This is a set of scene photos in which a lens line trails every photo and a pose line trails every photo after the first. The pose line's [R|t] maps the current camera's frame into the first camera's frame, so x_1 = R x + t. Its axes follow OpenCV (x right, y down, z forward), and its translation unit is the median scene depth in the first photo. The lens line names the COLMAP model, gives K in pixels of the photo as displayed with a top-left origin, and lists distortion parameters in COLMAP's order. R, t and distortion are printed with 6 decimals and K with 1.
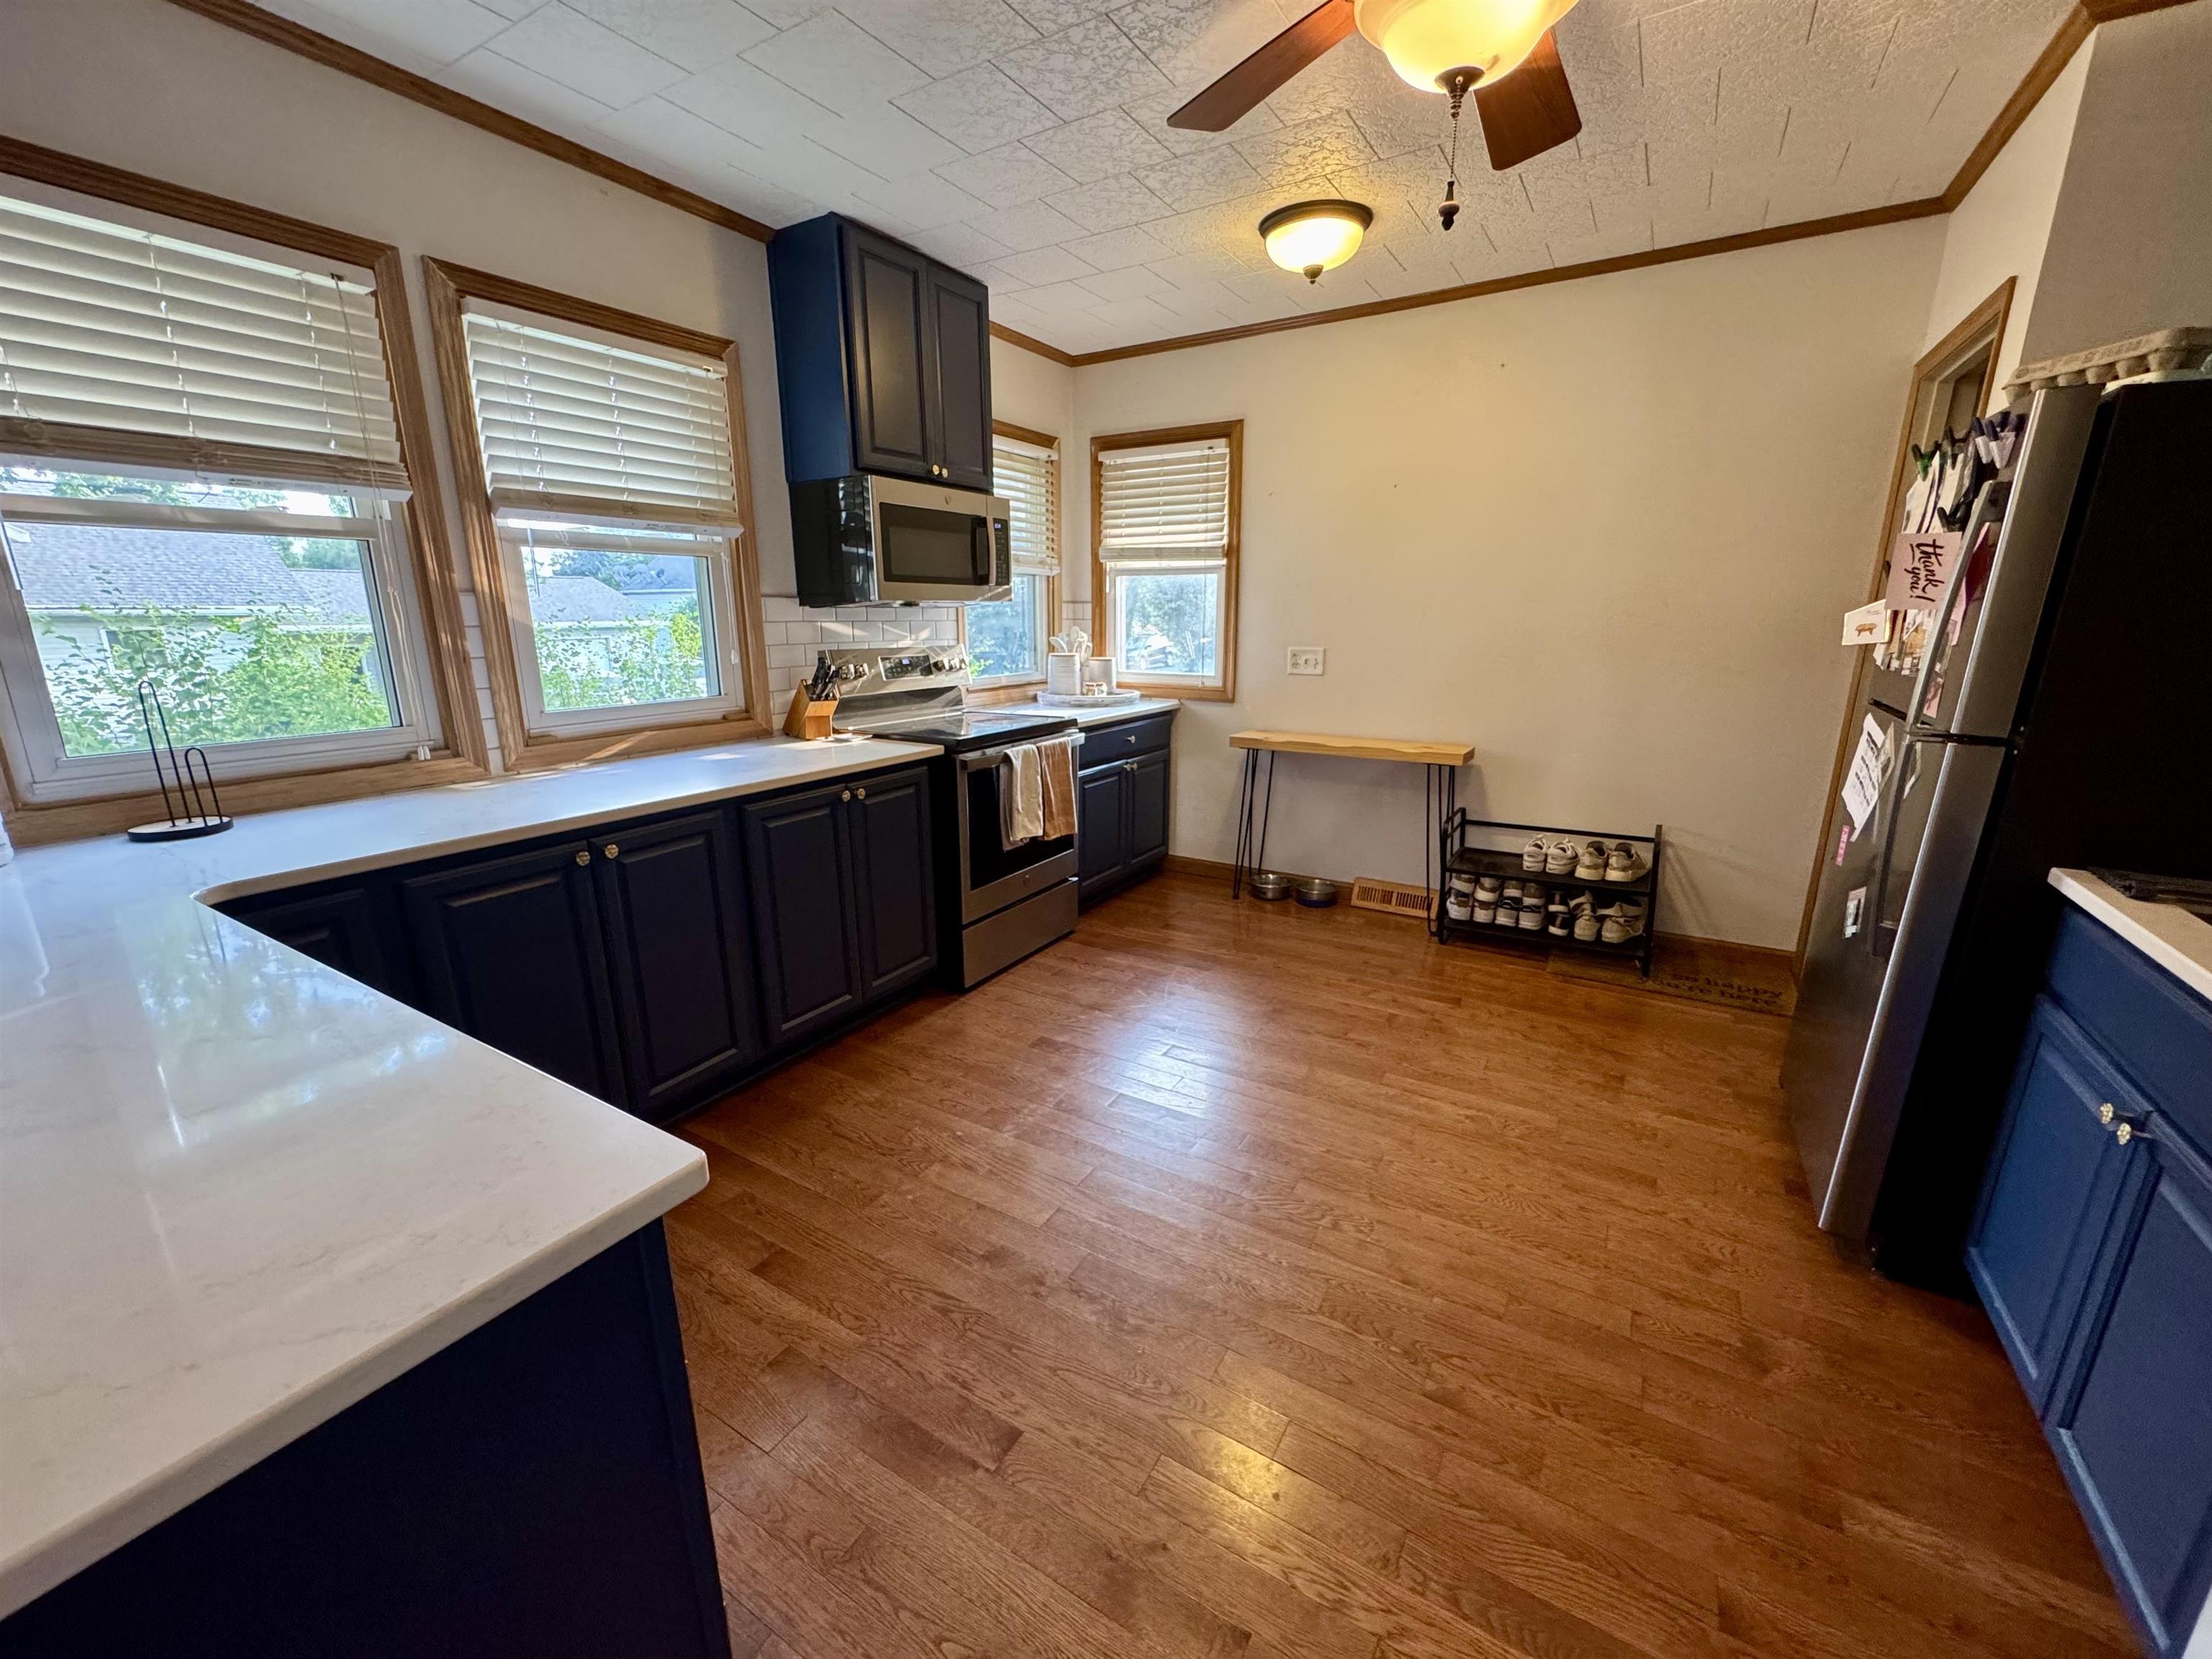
lens RADIAL K [[886.8, 0, 1102.1], [0, 886.8, 832.1], [0, 0, 1]] dist [0.001255, -0.000318]
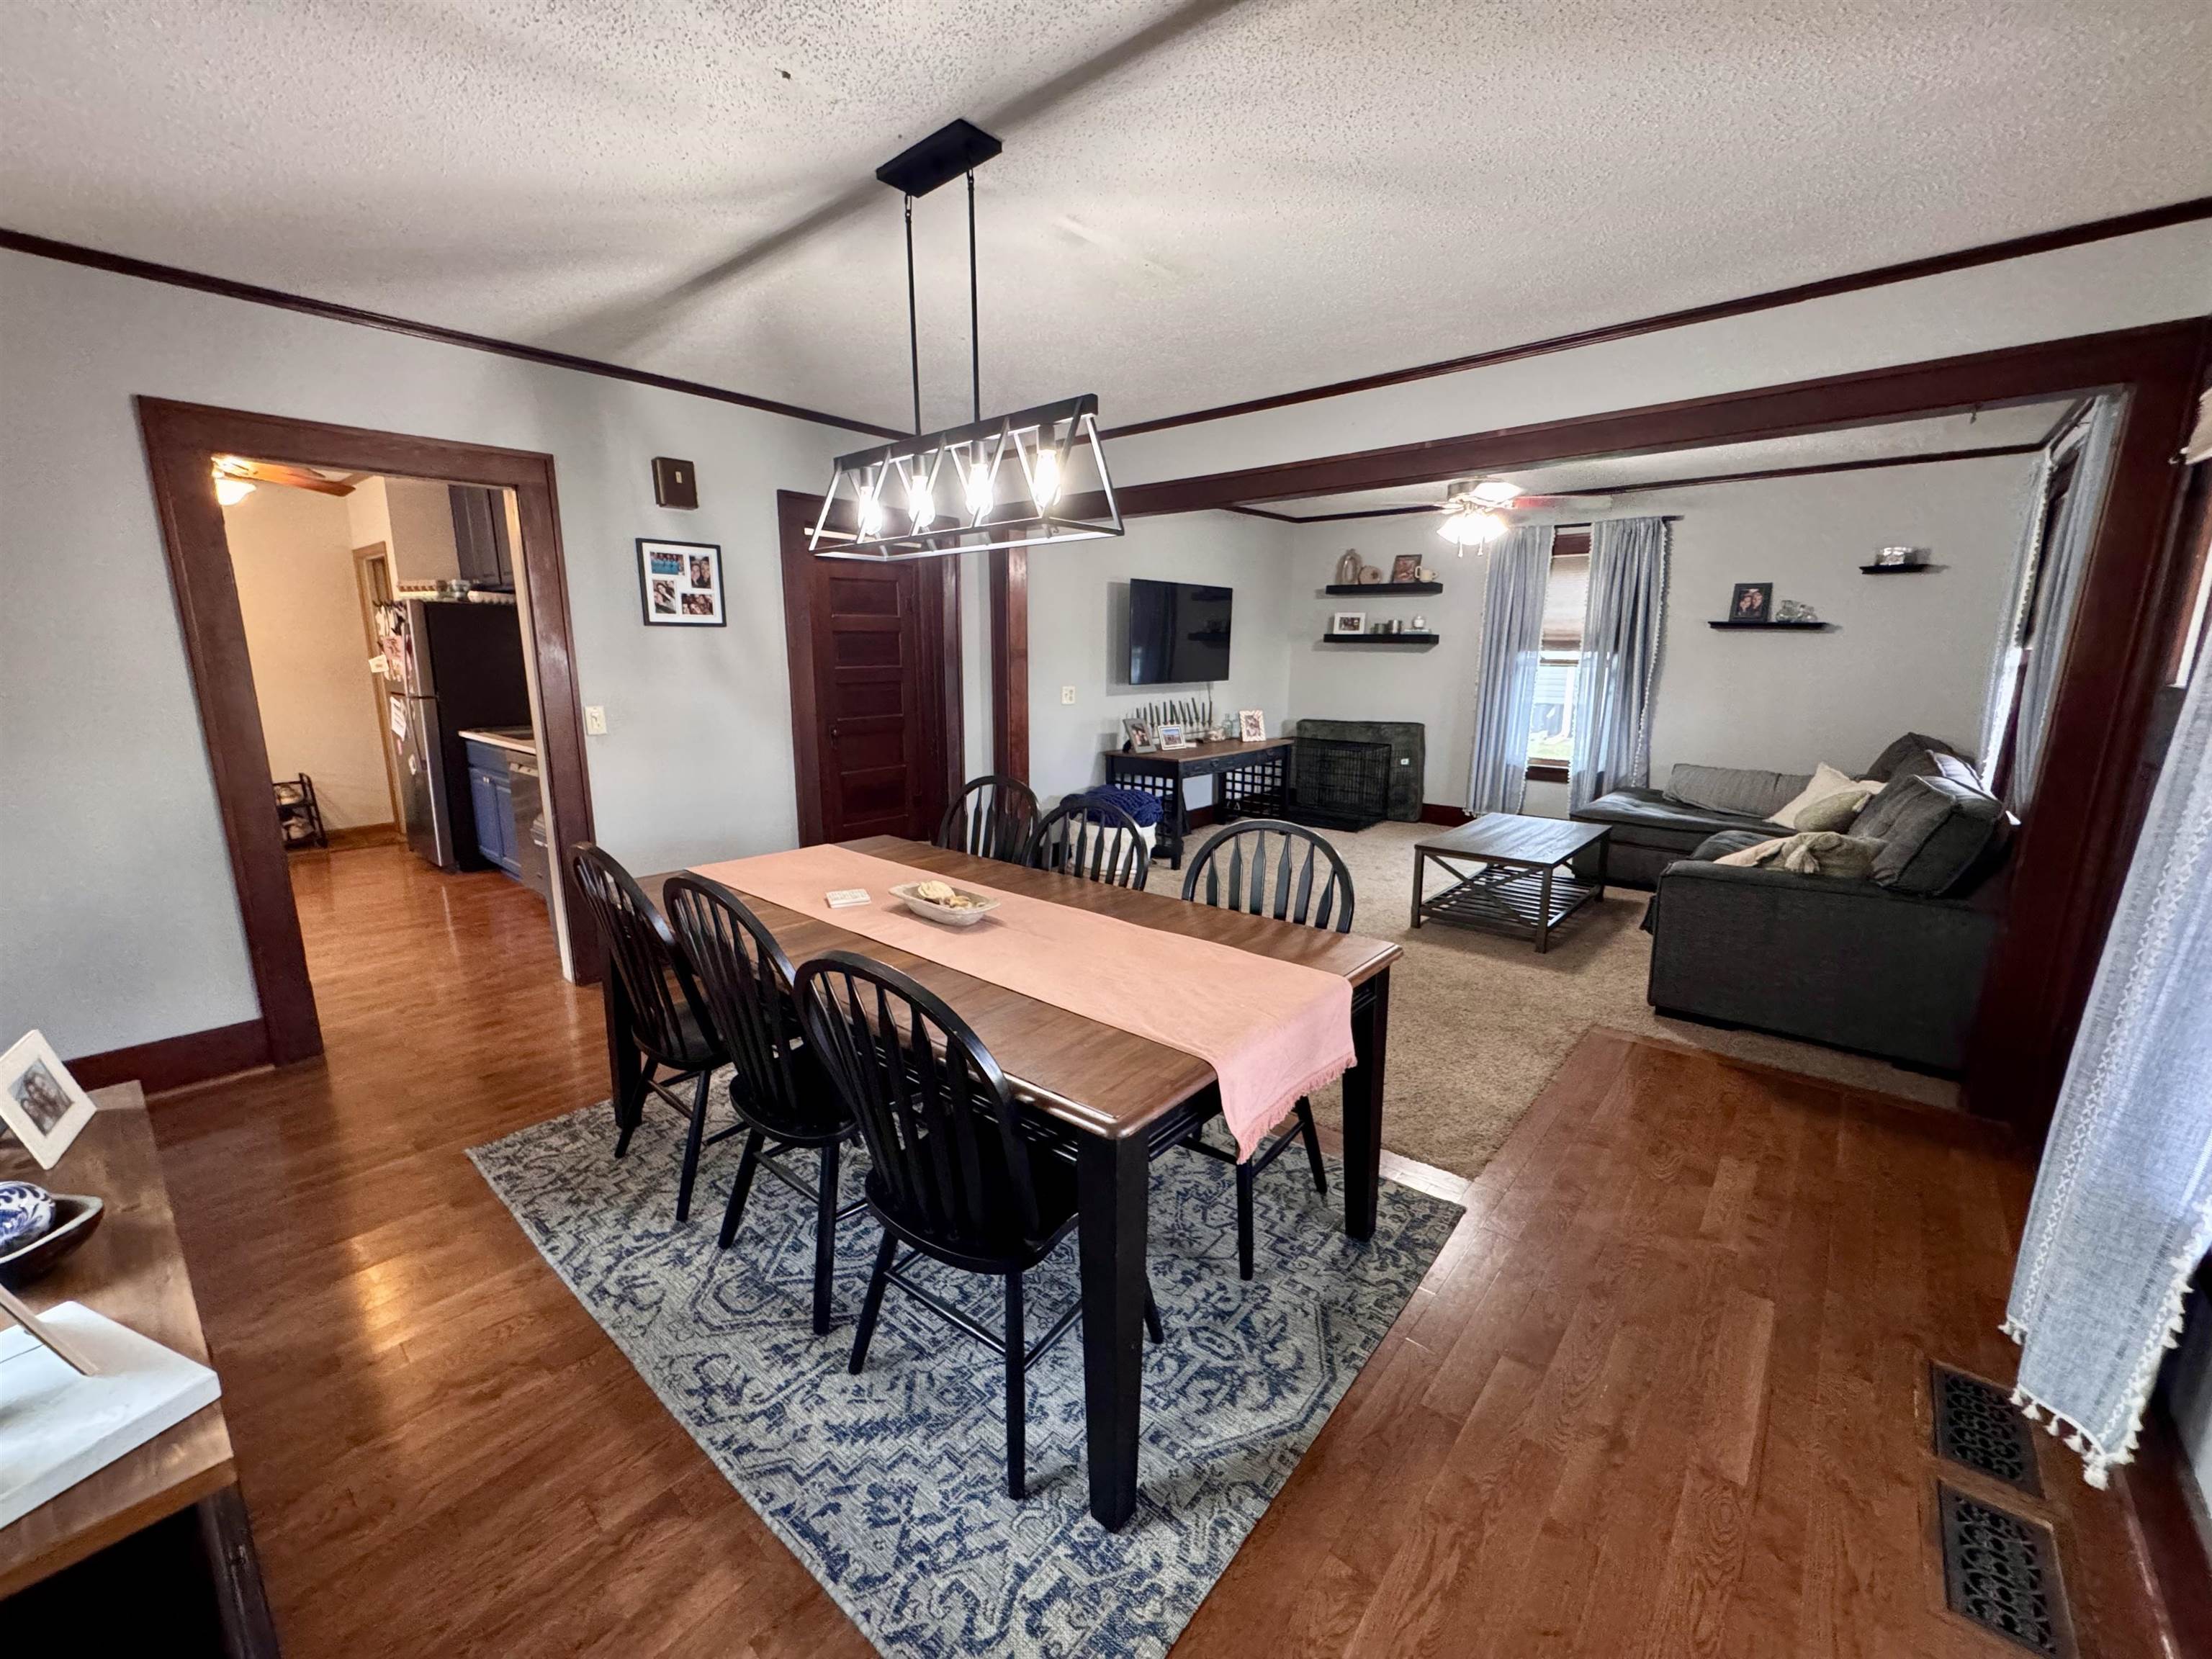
lens RADIAL K [[886.8, 0, 1108.2], [0, 886.8, 832.7], [0, 0, 1]] dist [0.001255, -0.000318]
pose [[0.157774, -0.190960, 0.968835, -0.946358], [0.239925, 0.959137, 0.149977, 0.242056], [-0.957885, 0.208785, 0.197143, -0.978379]]
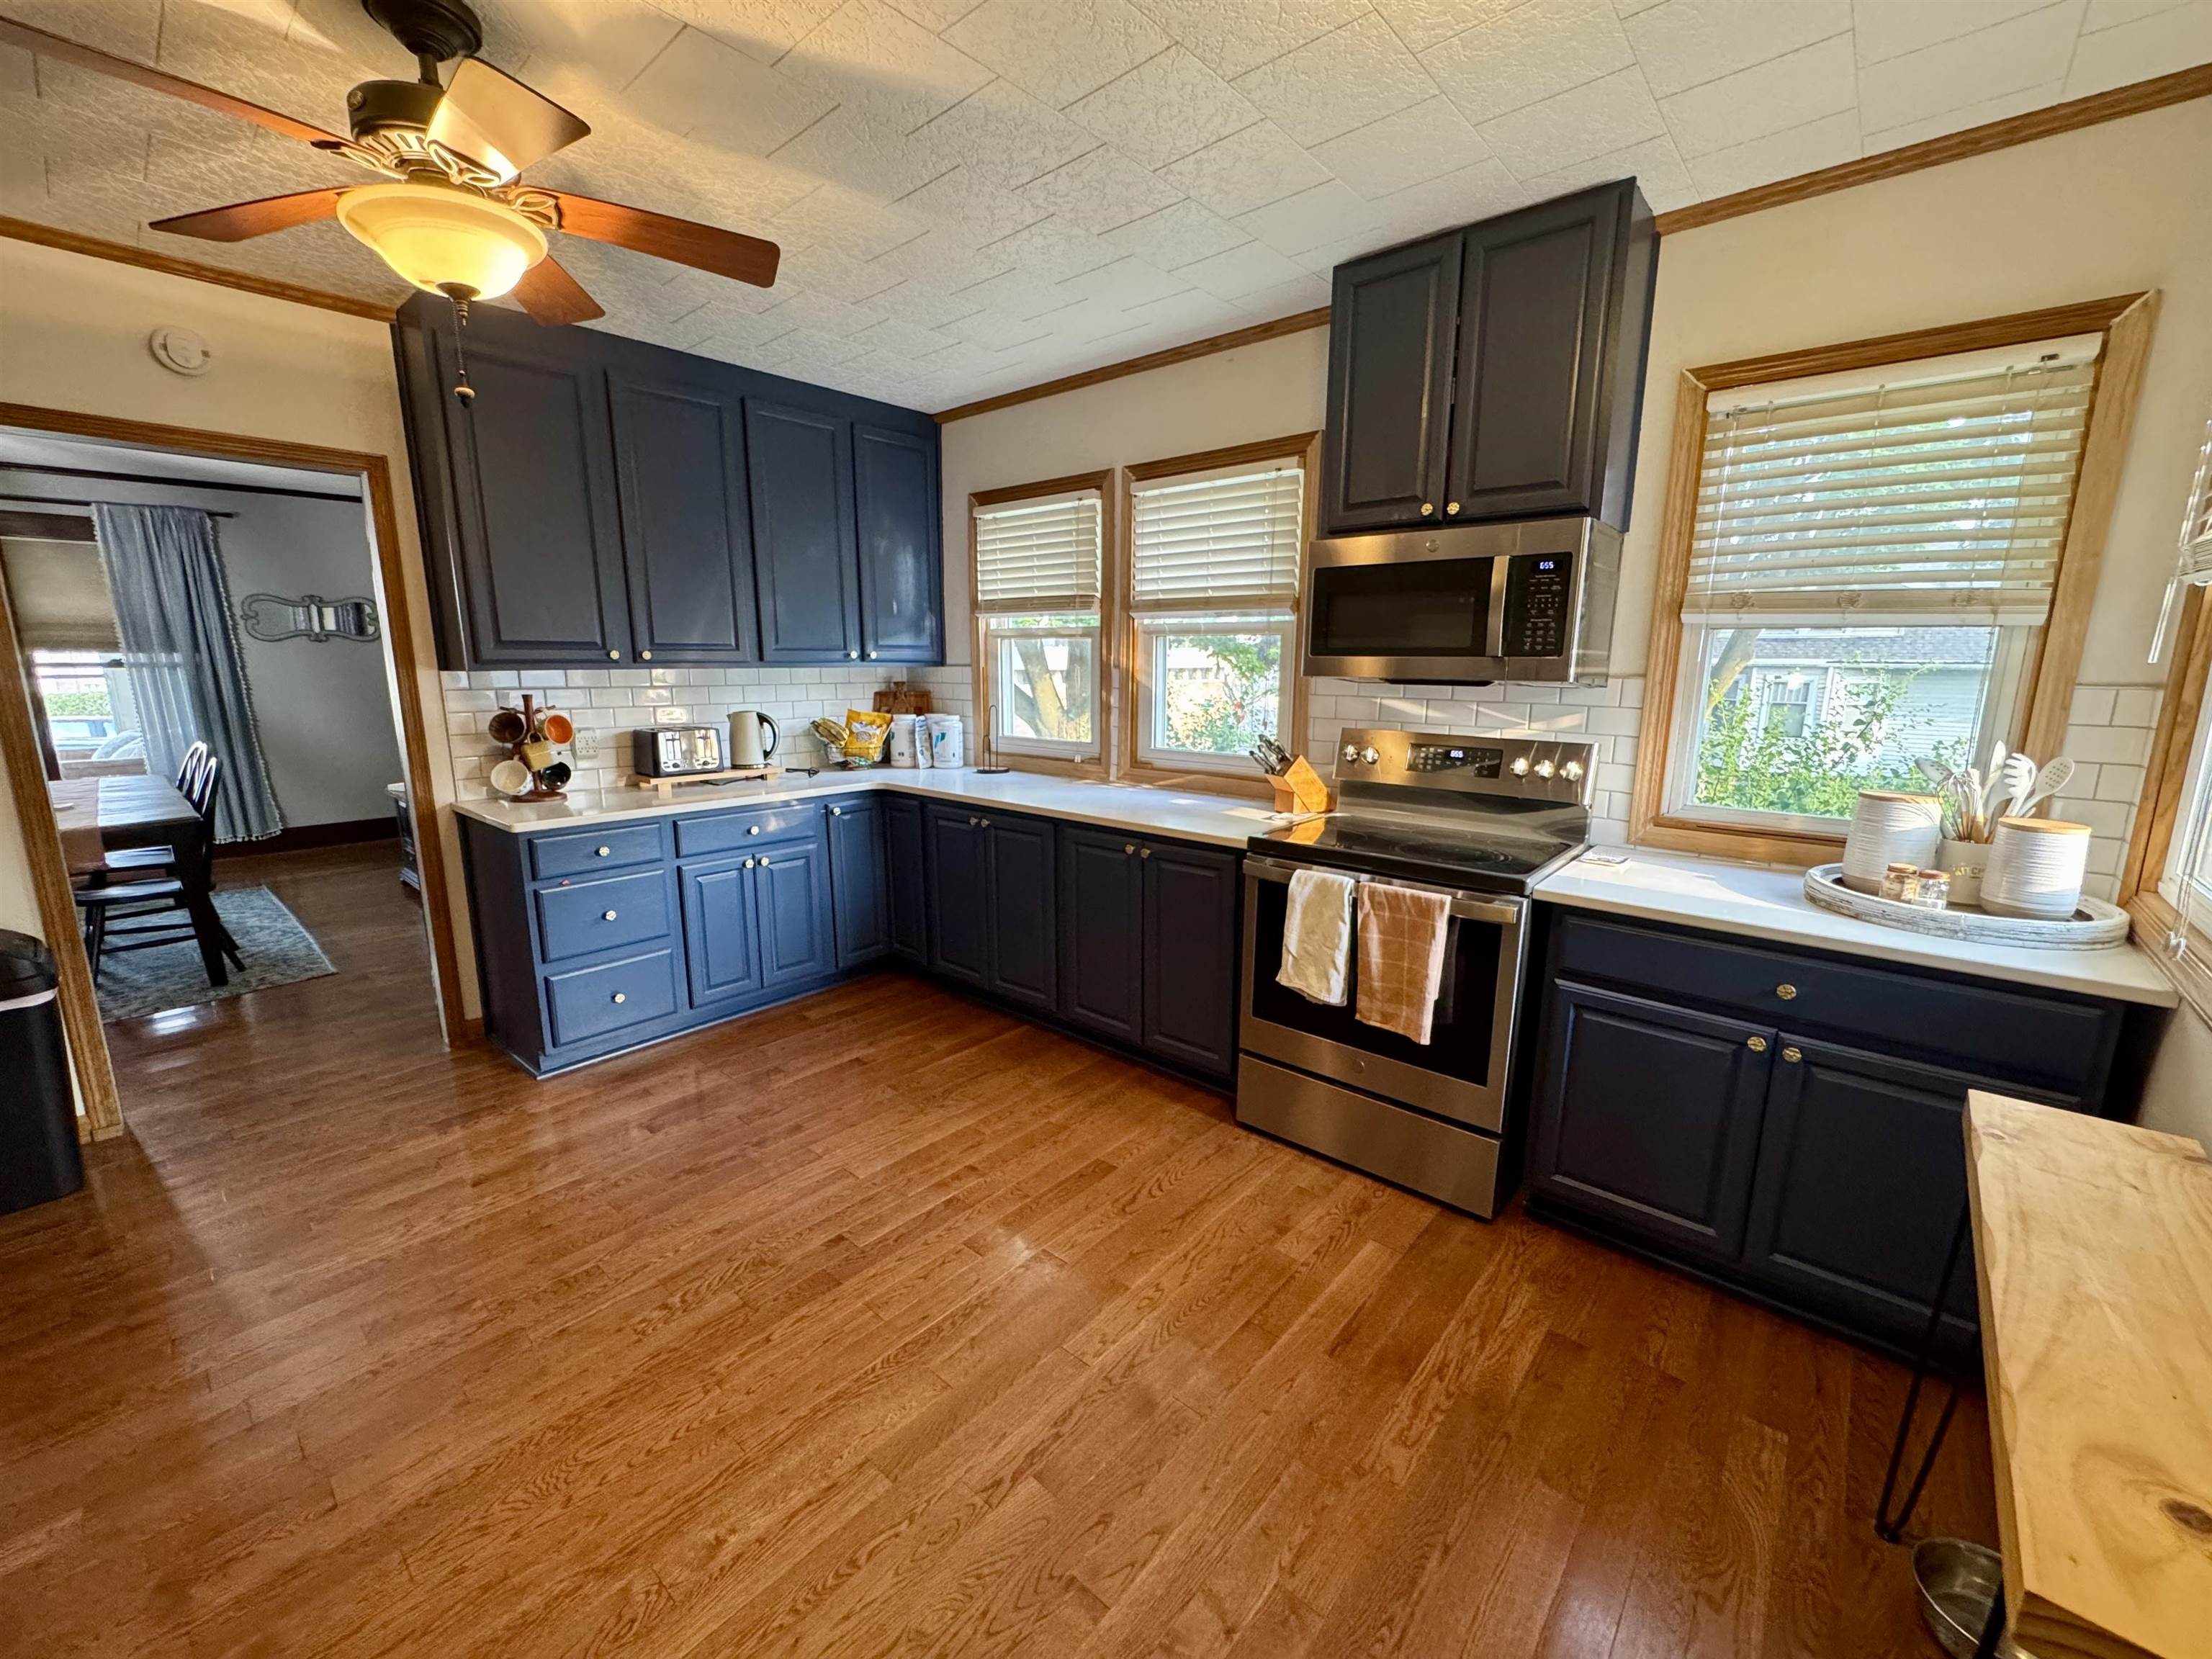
lens RADIAL K [[886.8, 0, 1101.5], [0, 886.8, 834.5], [0, 0, 1]] dist [0.001255, -0.000318]
pose [[-0.168145, 0.190839, -0.967113, 0.854293], [-0.248219, 0.941273, 0.228896, -0.328147], [0.953999, 0.278543, -0.110901, 1.174799]]
